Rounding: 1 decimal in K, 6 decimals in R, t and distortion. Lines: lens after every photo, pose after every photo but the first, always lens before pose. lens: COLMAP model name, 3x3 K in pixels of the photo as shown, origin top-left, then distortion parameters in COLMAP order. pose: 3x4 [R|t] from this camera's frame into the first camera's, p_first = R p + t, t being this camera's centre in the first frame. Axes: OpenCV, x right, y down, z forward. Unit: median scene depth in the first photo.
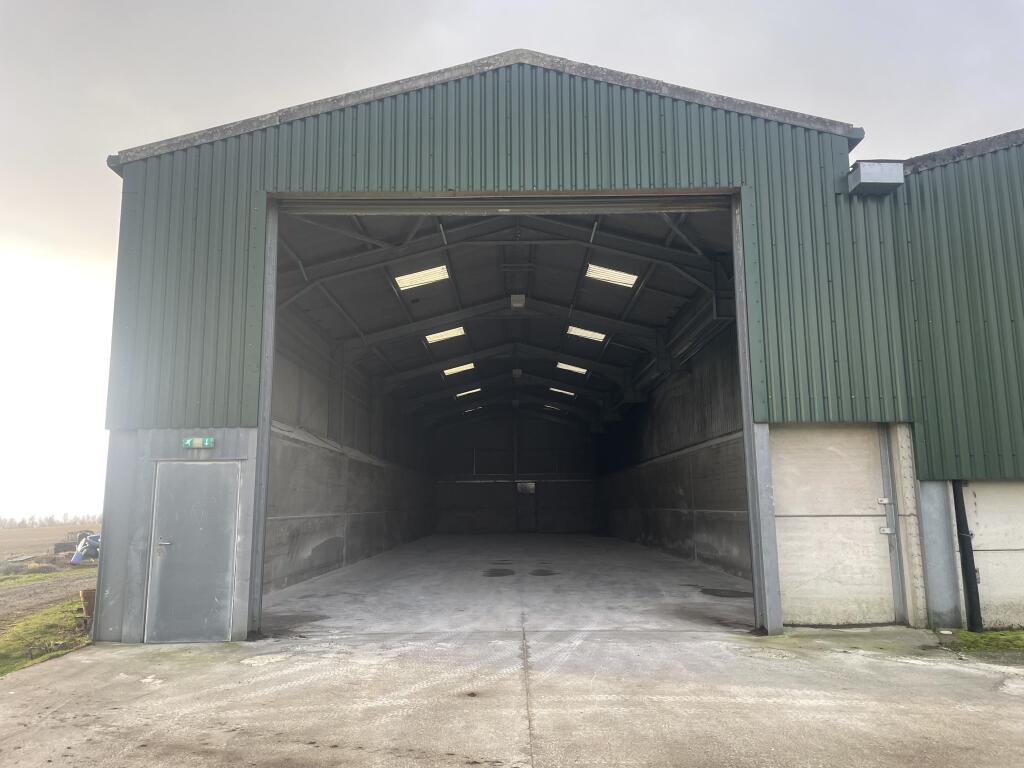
lens RADIAL K [[768.0, 0, 505.0], [0, 768.0, 381.8], [0, 0, 1]] dist [0.090293, -0.115135]
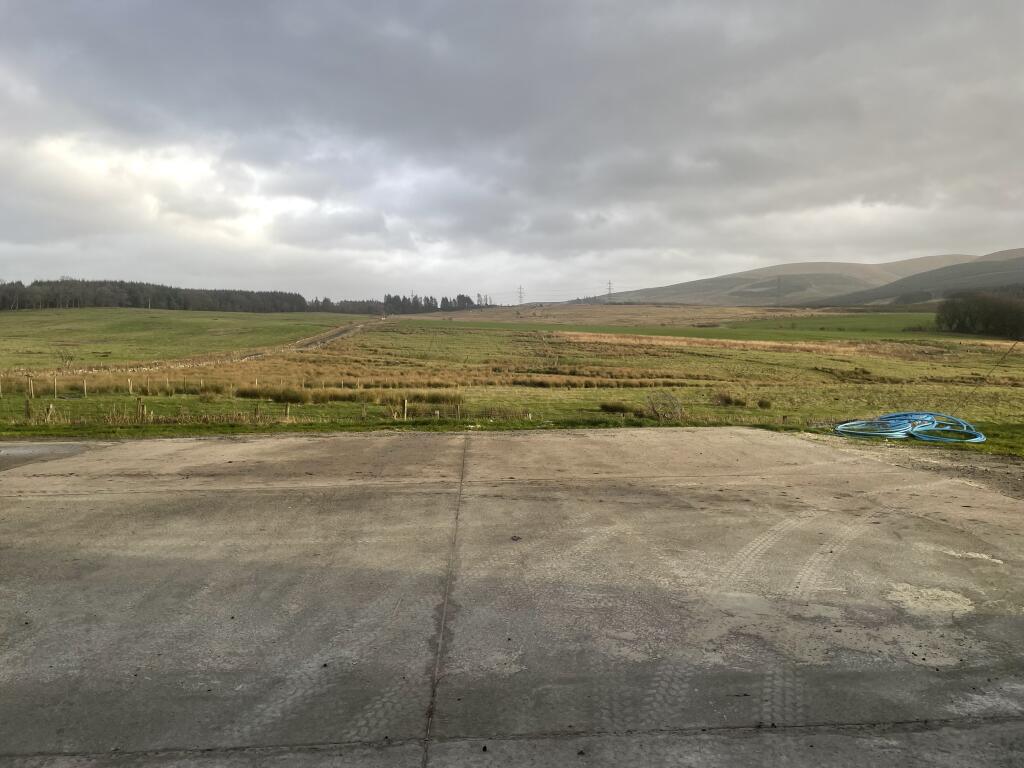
lens RADIAL K [[768.0, 0, 512.1], [0, 768.0, 382.2], [0, 0, 1]] dist [0.090293, -0.115135]
pose [[-0.998149, 0.032428, -0.051447, 0.001939], [0.037328, 0.994550, -0.097347, 0.299964], [0.048010, -0.099087, -0.993920, 1.859331]]
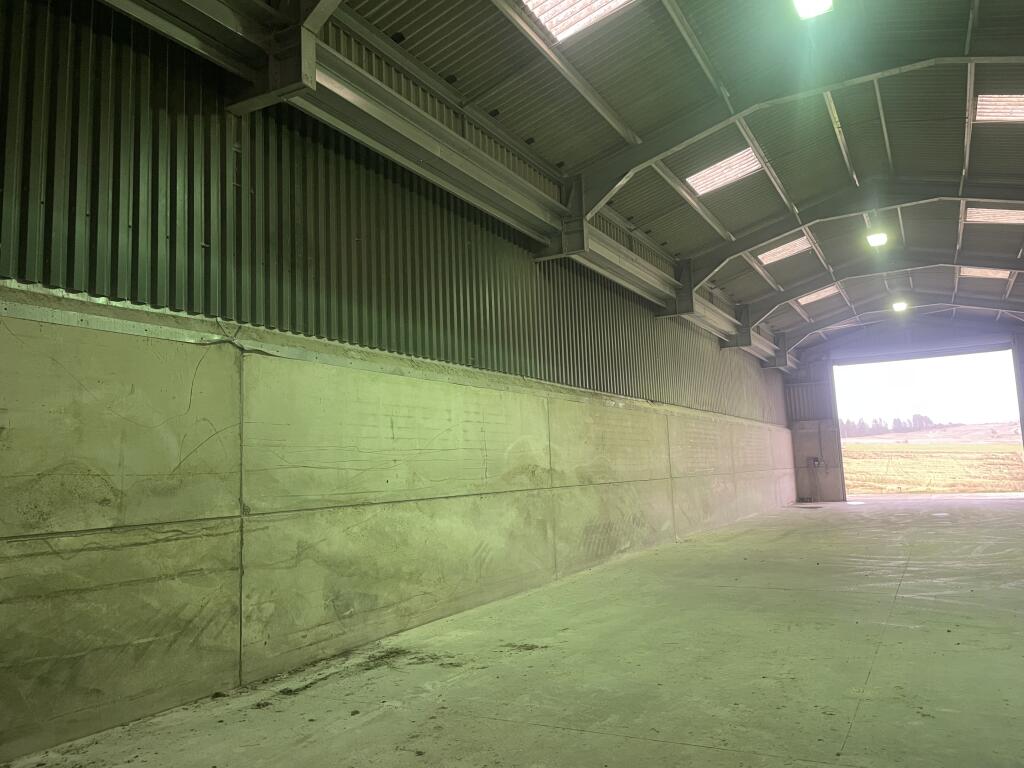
lens RADIAL K [[768.0, 0, 509.0], [0, 768.0, 374.0], [0, 0, 1]] dist [0.090293, -0.115135]
pose [[-0.878716, 0.102243, 0.466267, -0.001619], [-0.031431, 0.962279, -0.270243, 0.399792], [-0.476310, -0.252122, -0.842356, 2.467863]]
